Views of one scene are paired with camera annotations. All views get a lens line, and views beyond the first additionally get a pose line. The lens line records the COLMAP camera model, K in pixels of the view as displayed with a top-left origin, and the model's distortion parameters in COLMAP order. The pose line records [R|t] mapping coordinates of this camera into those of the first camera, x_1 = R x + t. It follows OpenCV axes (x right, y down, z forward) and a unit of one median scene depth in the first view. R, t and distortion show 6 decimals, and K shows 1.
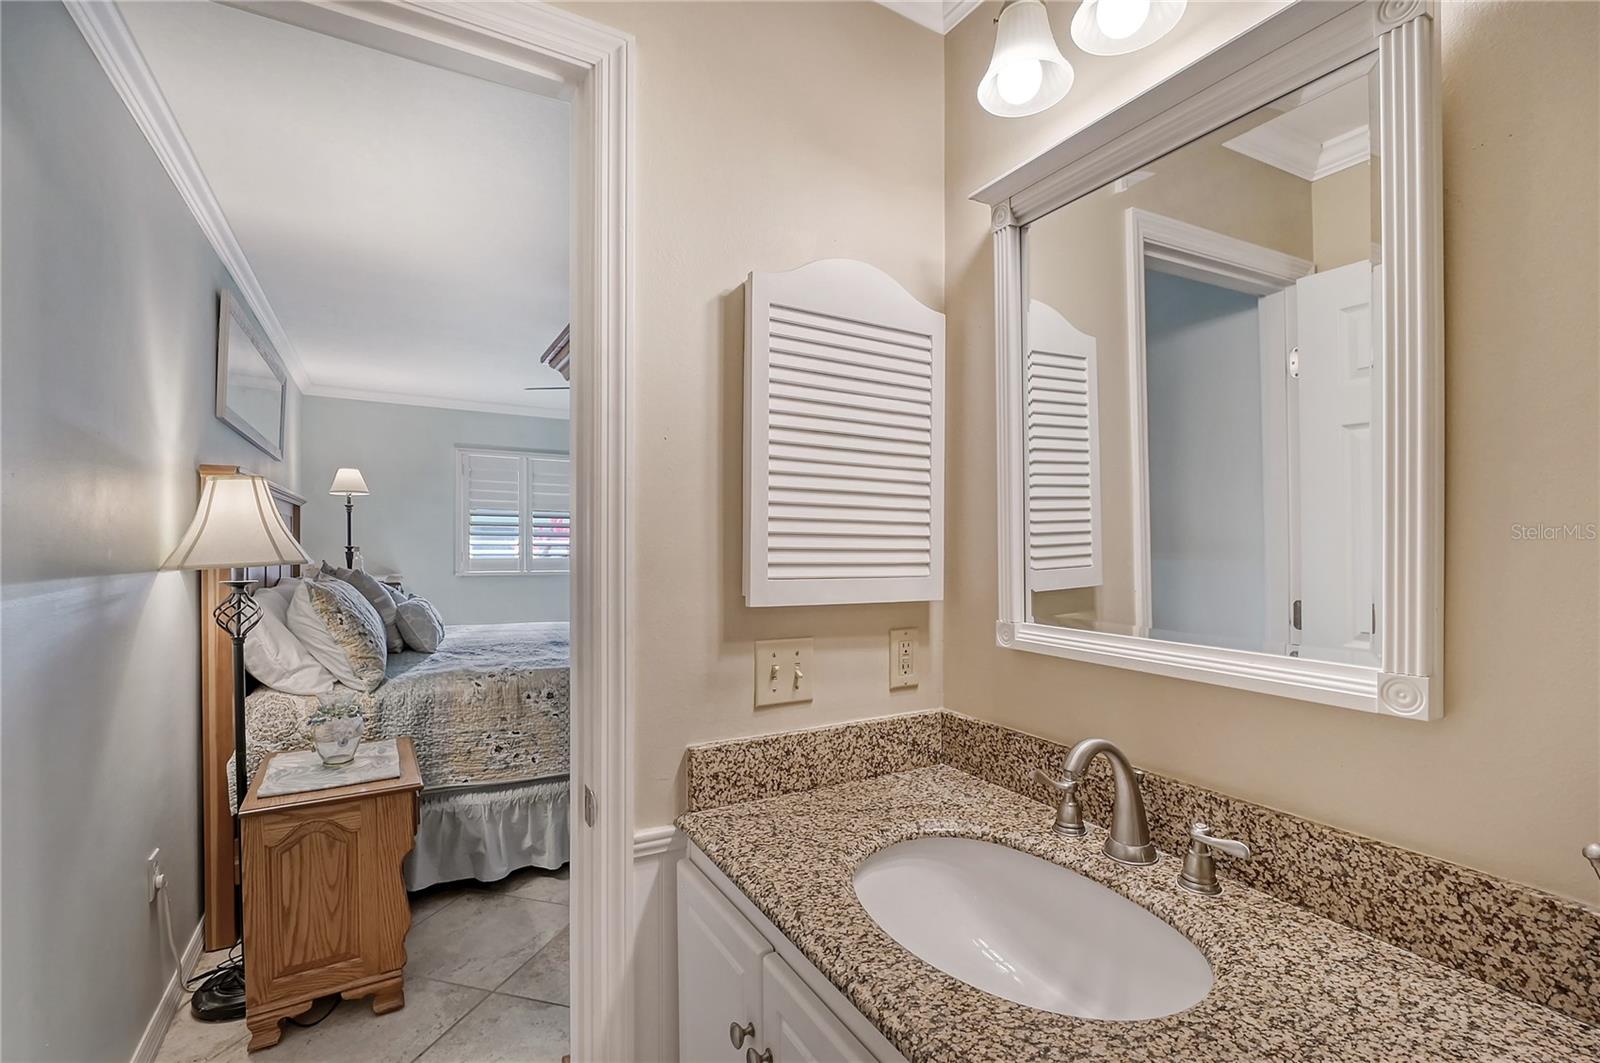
lens RADIAL K [[721.2, 0, 809.2], [0, 721.2, 545.4], [0, 0, 1]] dist [0.001575, -0.006806]
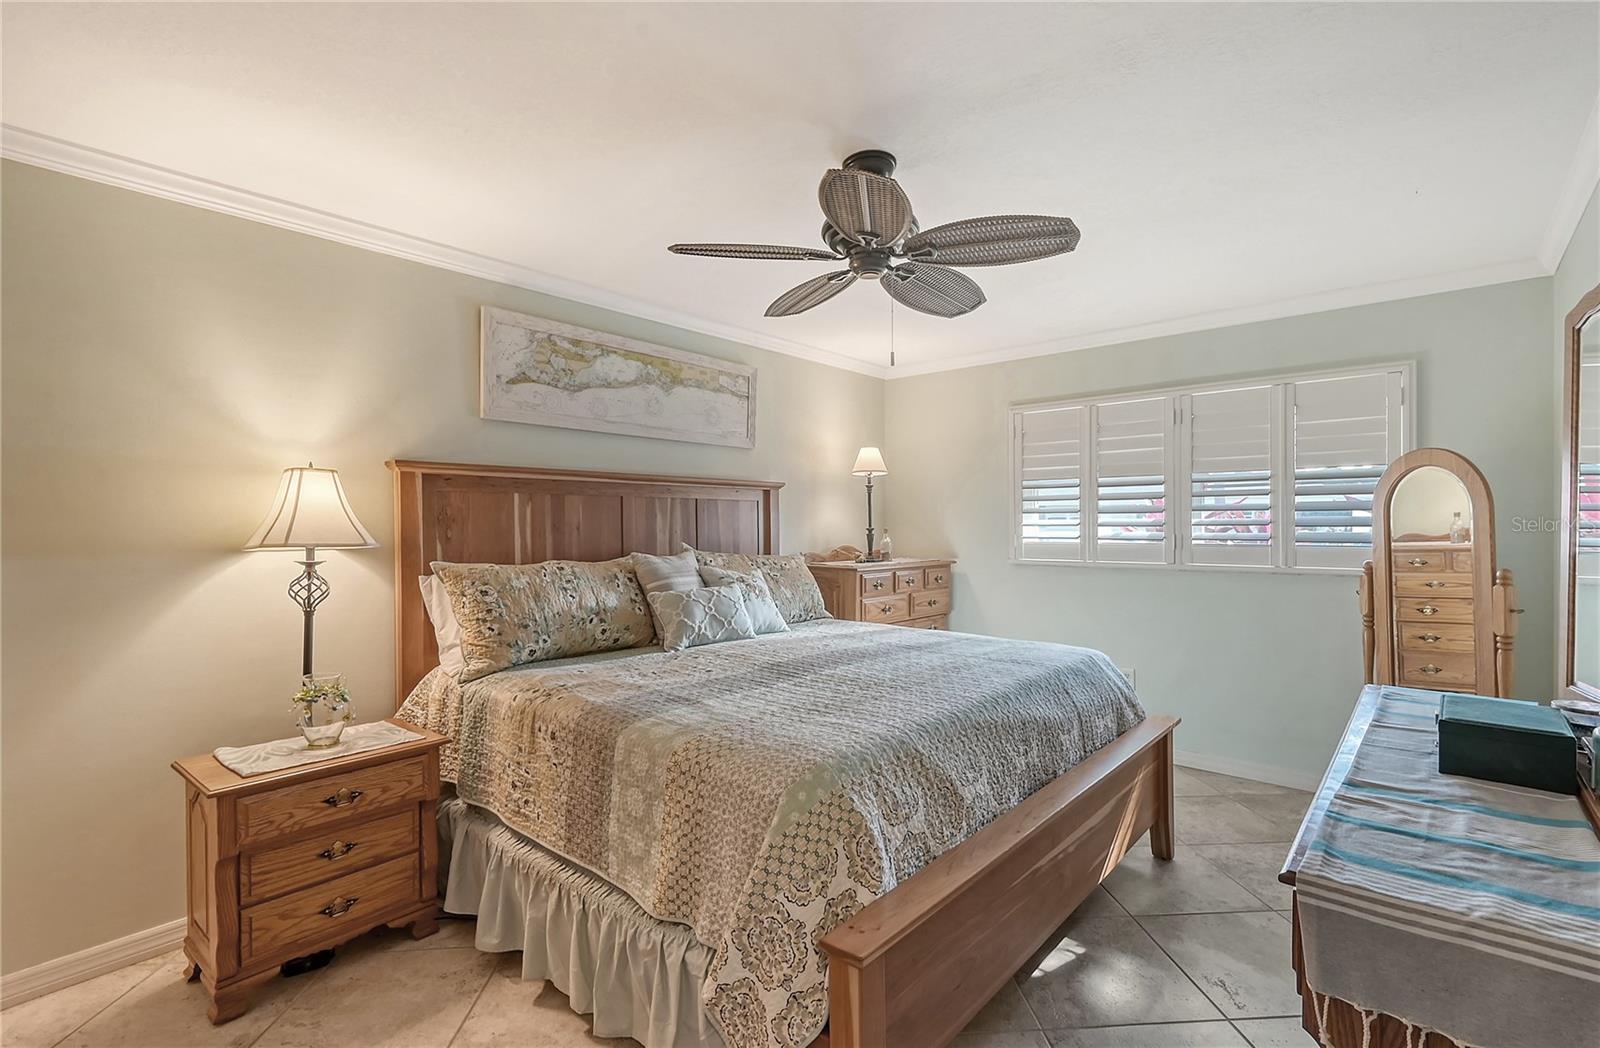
lens RADIAL K [[731.2, 0, 850.5], [0, 731.2, 520.5], [0, 0, 1]] dist [0.004134, 0.000057]
pose [[0.358257, -0.011688, -0.933550, 0.303907], [0.006284, 0.999929, -0.010108, 0.001527], [0.933602, -0.002245, 0.358305, 0.708536]]
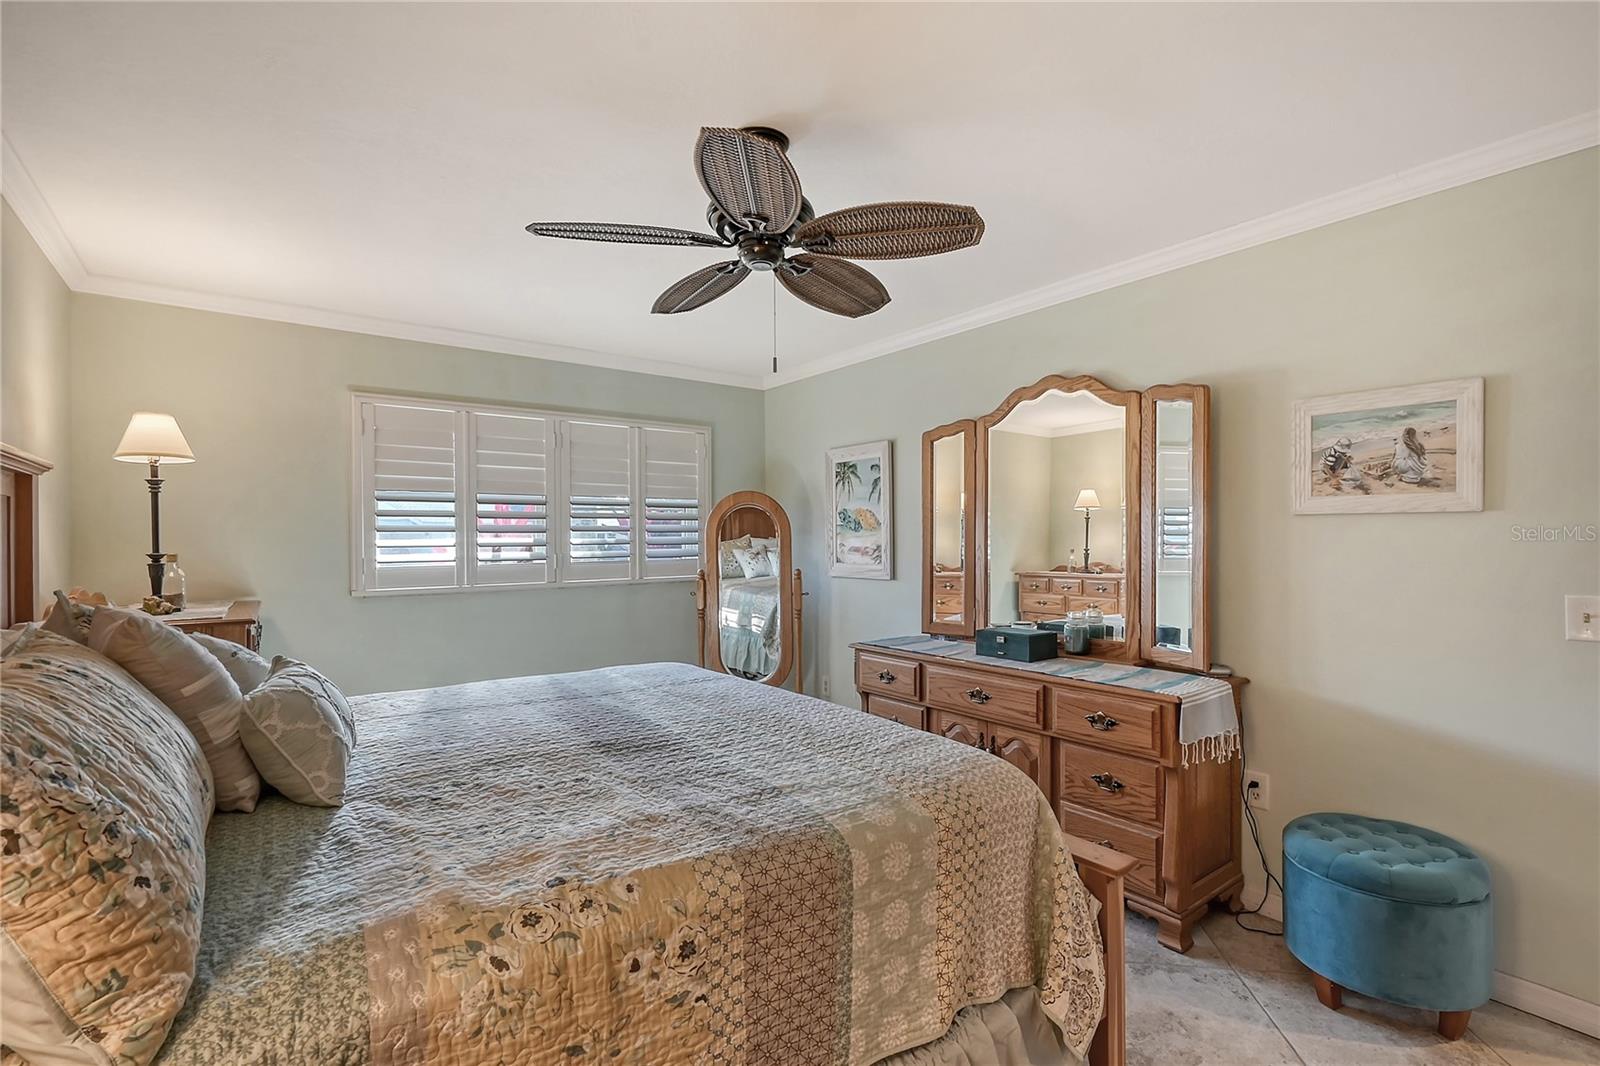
lens RADIAL K [[721.2, 0, 807.4], [0, 721.2, 530.6], [0, 0, 1]] dist [0.001575, -0.006806]
pose [[0.990885, -0.014218, 0.133957, -0.240032], [0.015841, 0.999813, -0.011056, -0.002689], [-0.133775, 0.013077, 0.990925, 0.430708]]
